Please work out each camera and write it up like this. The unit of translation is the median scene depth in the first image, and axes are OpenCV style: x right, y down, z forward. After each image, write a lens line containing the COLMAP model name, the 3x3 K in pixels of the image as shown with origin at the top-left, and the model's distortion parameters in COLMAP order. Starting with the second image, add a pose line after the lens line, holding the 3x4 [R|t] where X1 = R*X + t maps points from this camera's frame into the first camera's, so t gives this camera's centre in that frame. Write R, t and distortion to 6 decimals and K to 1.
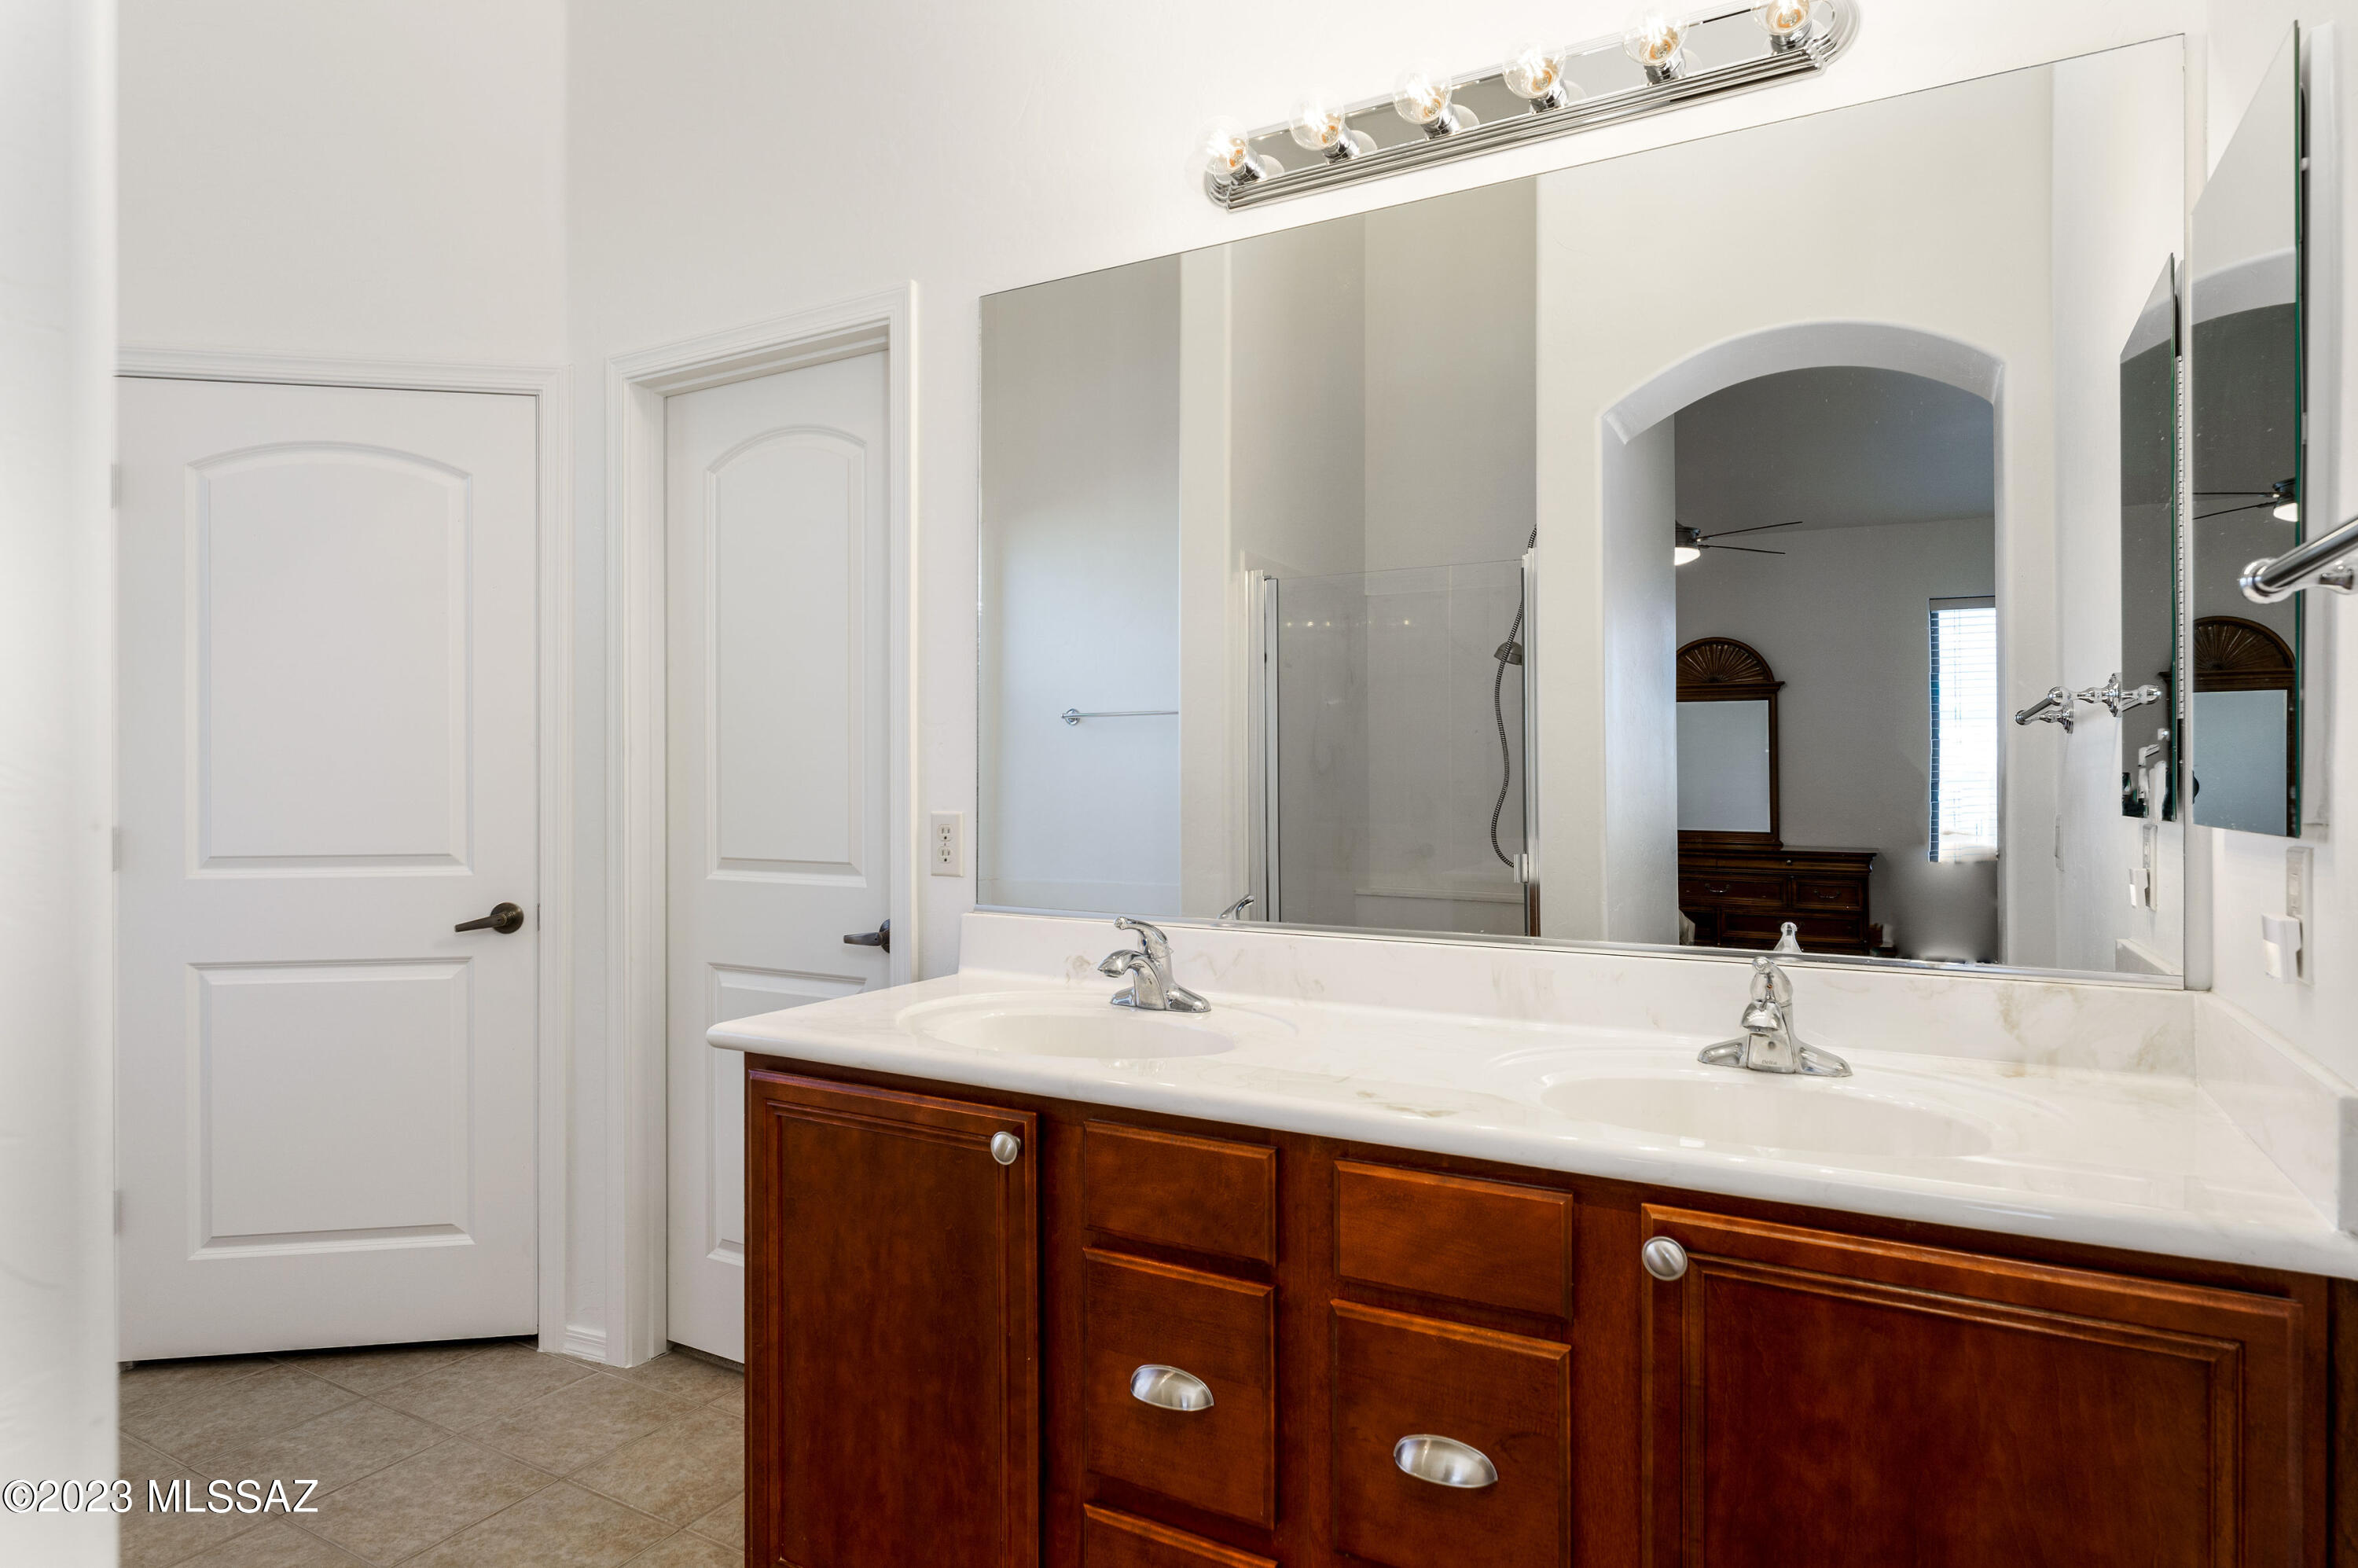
lens RADIAL K [[1325.5, 0, 1177.6], [0, 1325.5, 786.3], [0, 0, 1]] dist [0.038629, 0.000211]
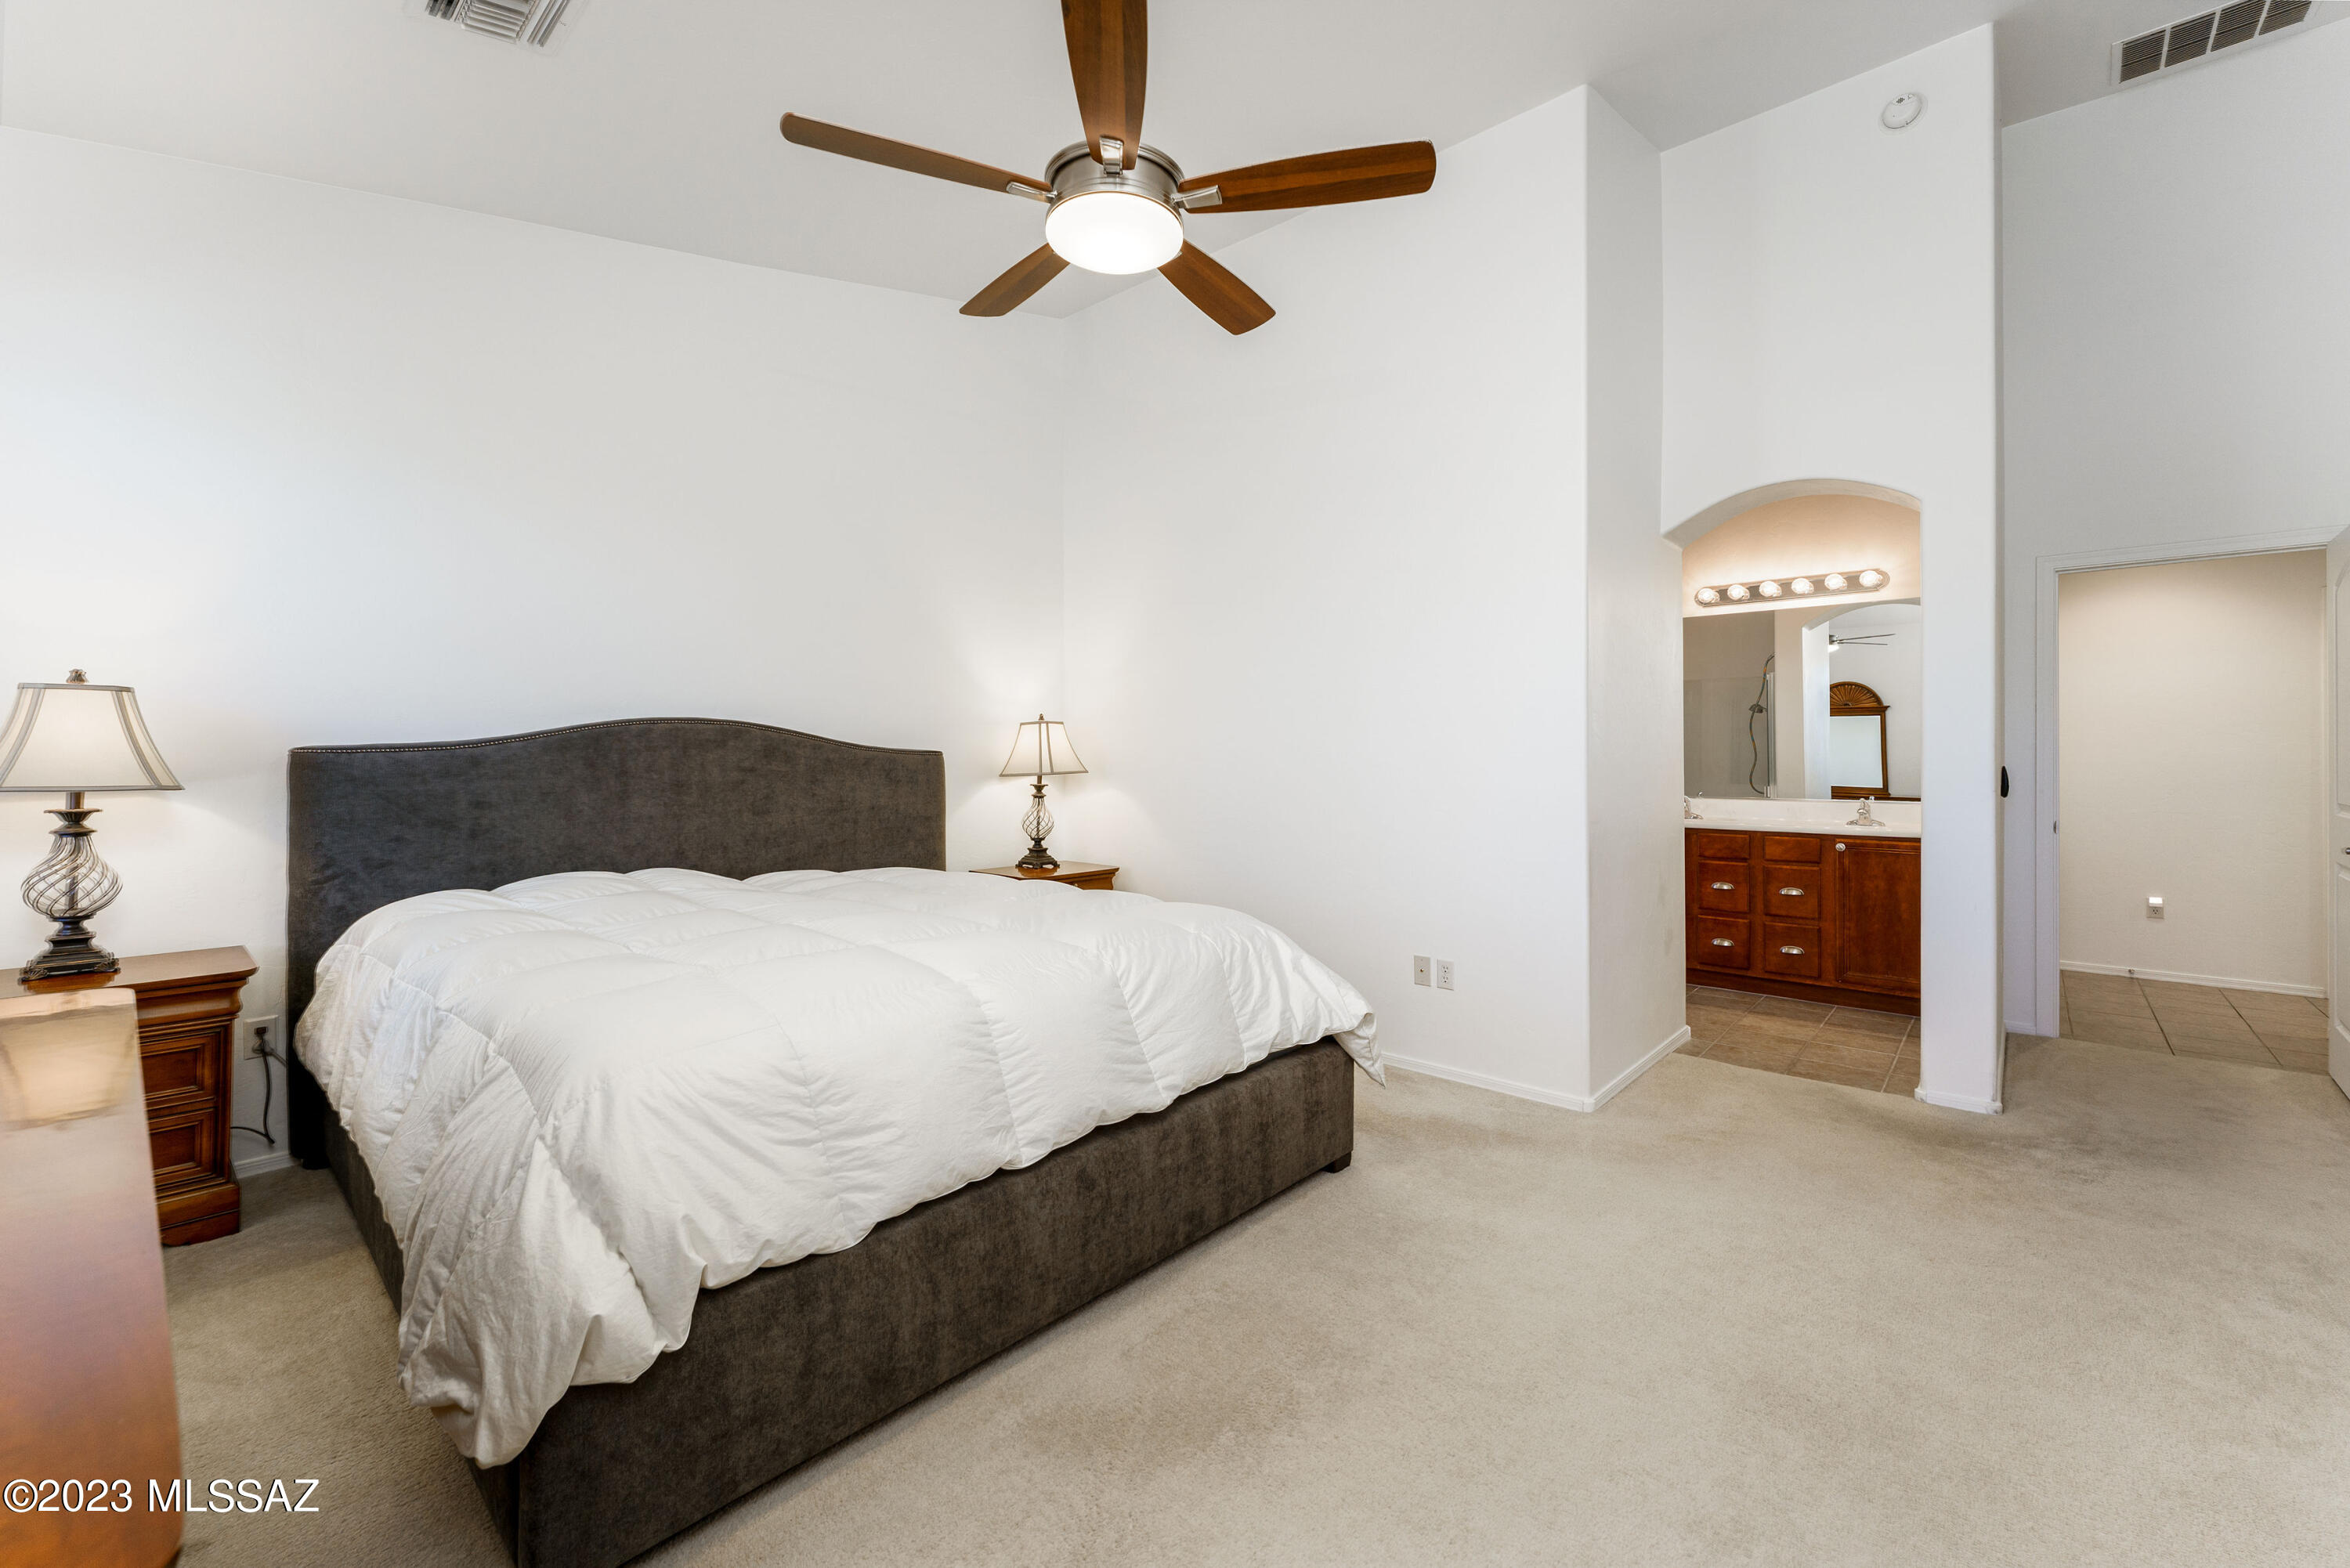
lens RADIAL K [[949.7, 0, 1175.9], [0, 949.7, 767.4], [0, 0, 1]] dist [0.001640, 0.000136]
pose [[0.973541, -0.004924, -0.228461, -1.177765], [0.005323, 0.999985, 0.001130, 0.009998], [0.228452, -0.002316, 0.973552, -2.875885]]
